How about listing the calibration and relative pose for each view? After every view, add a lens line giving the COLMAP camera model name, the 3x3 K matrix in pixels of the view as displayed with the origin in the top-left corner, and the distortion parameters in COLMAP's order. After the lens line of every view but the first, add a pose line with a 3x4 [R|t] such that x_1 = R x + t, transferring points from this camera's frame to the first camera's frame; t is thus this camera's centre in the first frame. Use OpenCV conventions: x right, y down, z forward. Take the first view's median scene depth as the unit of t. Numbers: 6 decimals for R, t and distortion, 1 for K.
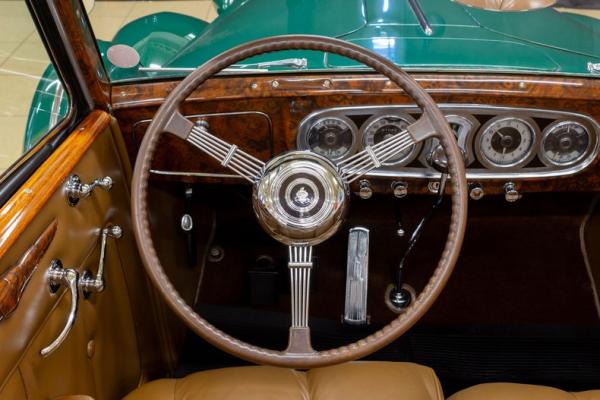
lens RADIAL K [[732.6, 0, 299.8], [0, 732.6, 200.1], [0, 0, 1]] dist [-0.014333, -0.021424]
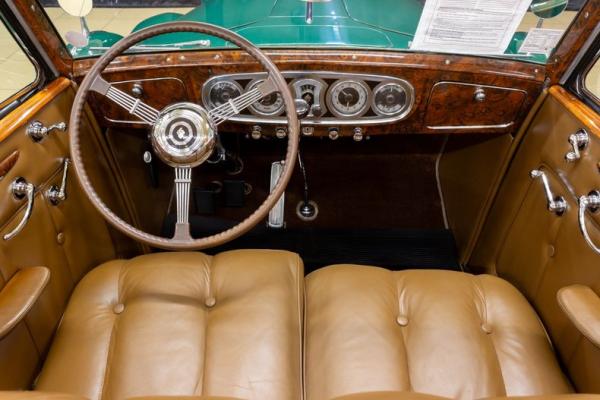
lens RADIAL K [[515.1, 0, 300.2], [0, 515.1, 199.5], [0, 0, 1]] dist [-0.029069, 0.000567]
pose [[0.999502, 0.002613, -0.031440, 0.227833], [0.000341, 0.995611, 0.093585, 0.024146], [0.031547, -0.093549, 0.995115, -0.022734]]
